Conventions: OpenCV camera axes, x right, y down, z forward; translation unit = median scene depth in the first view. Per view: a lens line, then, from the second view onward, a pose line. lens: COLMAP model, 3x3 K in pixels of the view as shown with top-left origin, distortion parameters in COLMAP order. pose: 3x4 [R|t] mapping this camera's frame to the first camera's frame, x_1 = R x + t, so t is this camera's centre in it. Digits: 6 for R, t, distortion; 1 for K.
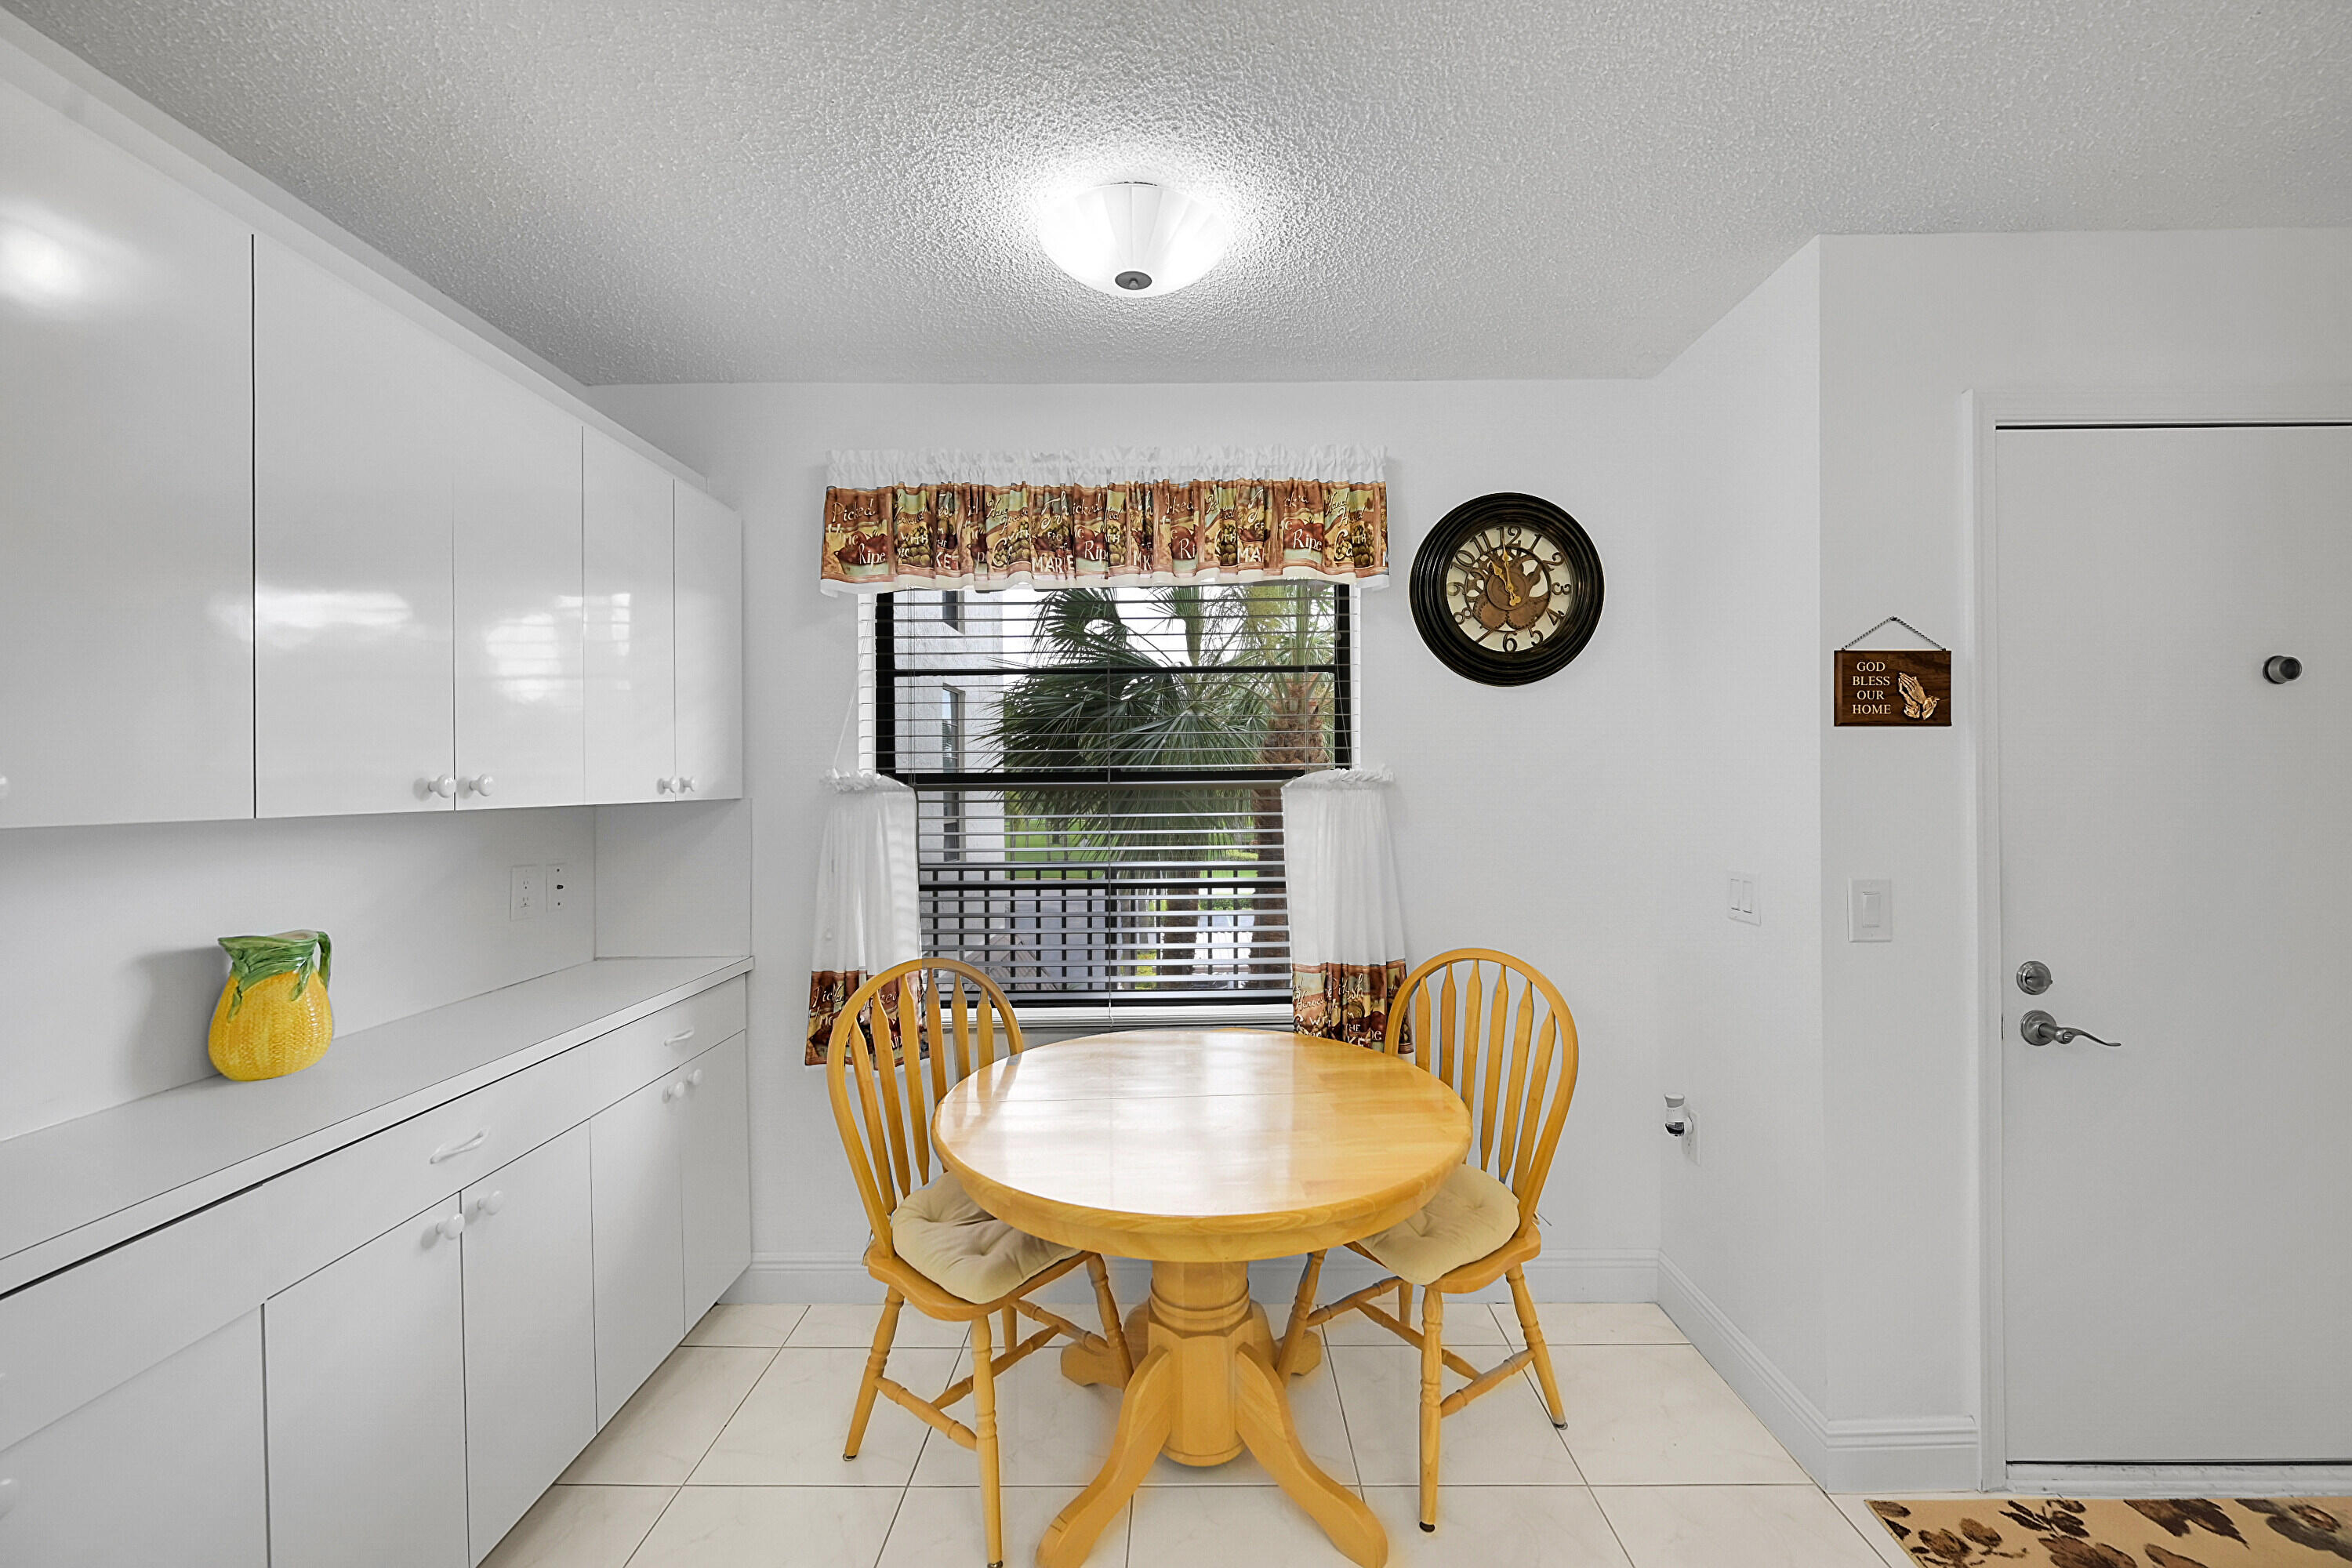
lens RADIAL K [[922.7, 0, 1175.2], [0, 922.7, 781.9], [0, 0, 1]] dist [-0.005352, -0.000106]
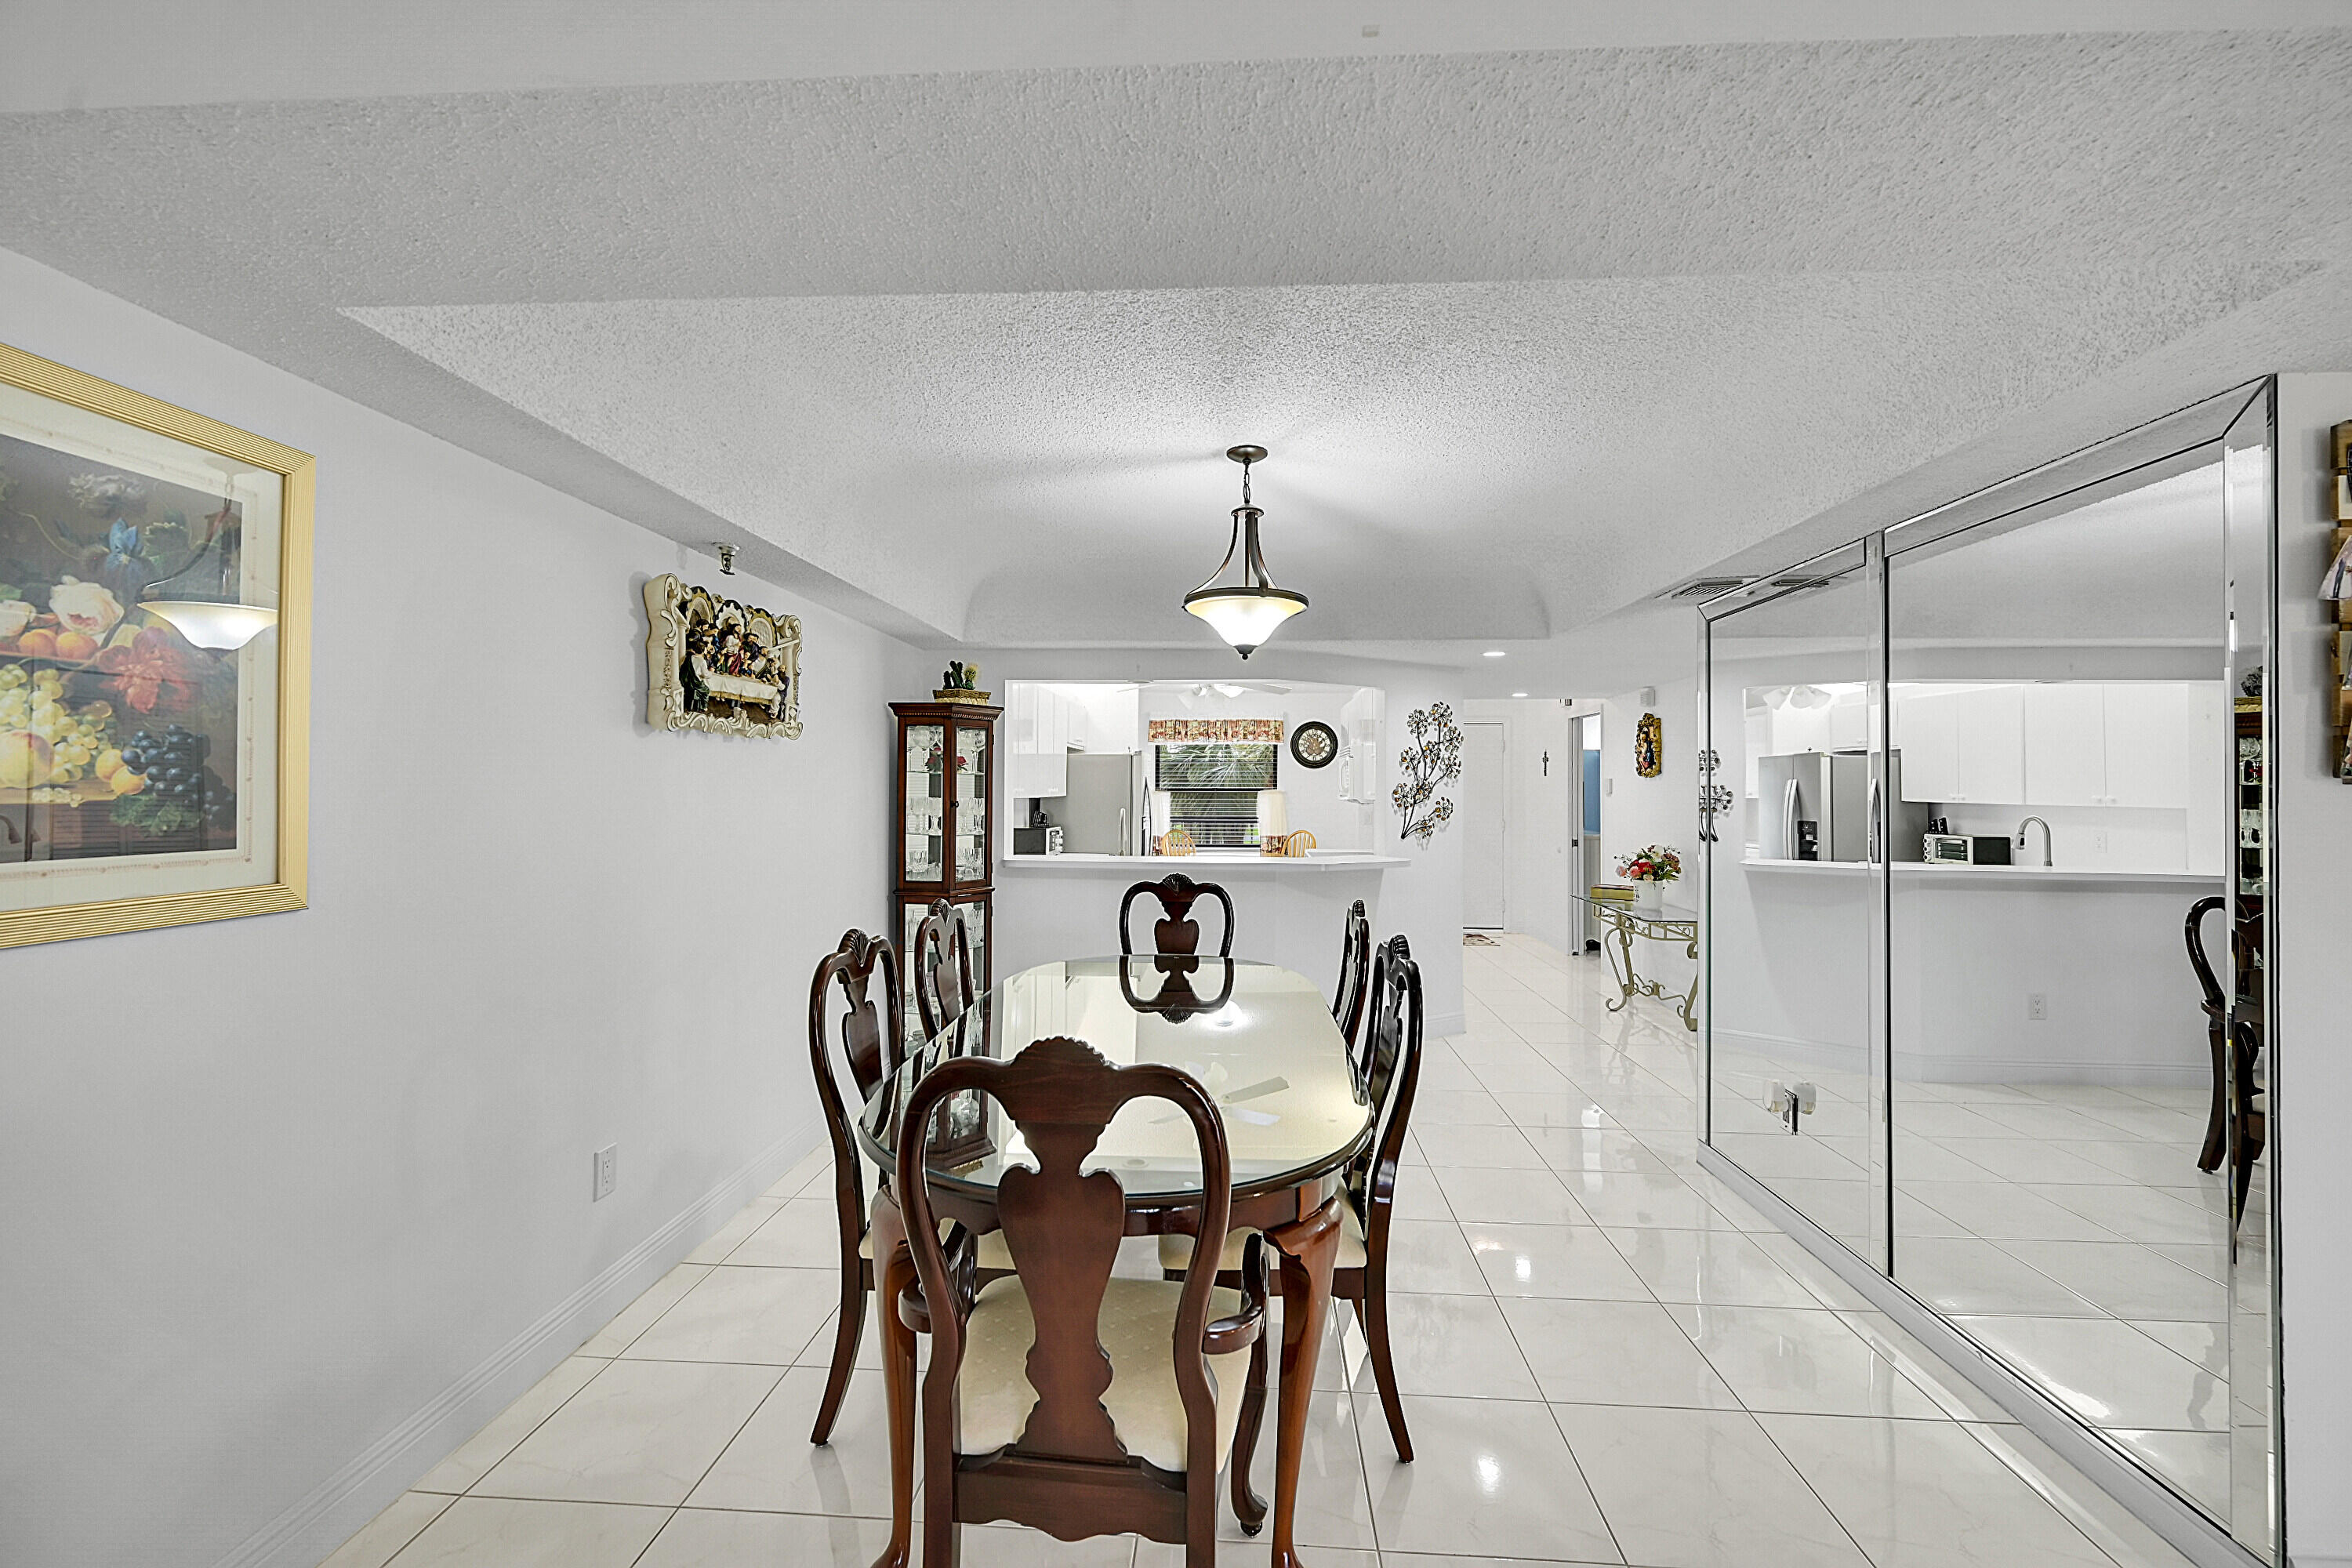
lens RADIAL K [[922.7, 0, 1176.1], [0, 922.7, 780.0], [0, 0, 1]] dist [-0.005352, -0.000106]
pose [[0.998507, 0.009921, -0.053720, -0.028993], [-0.010750, 0.999827, -0.015157, 0.013994], [0.053560, 0.015712, 0.998441, -3.179755]]
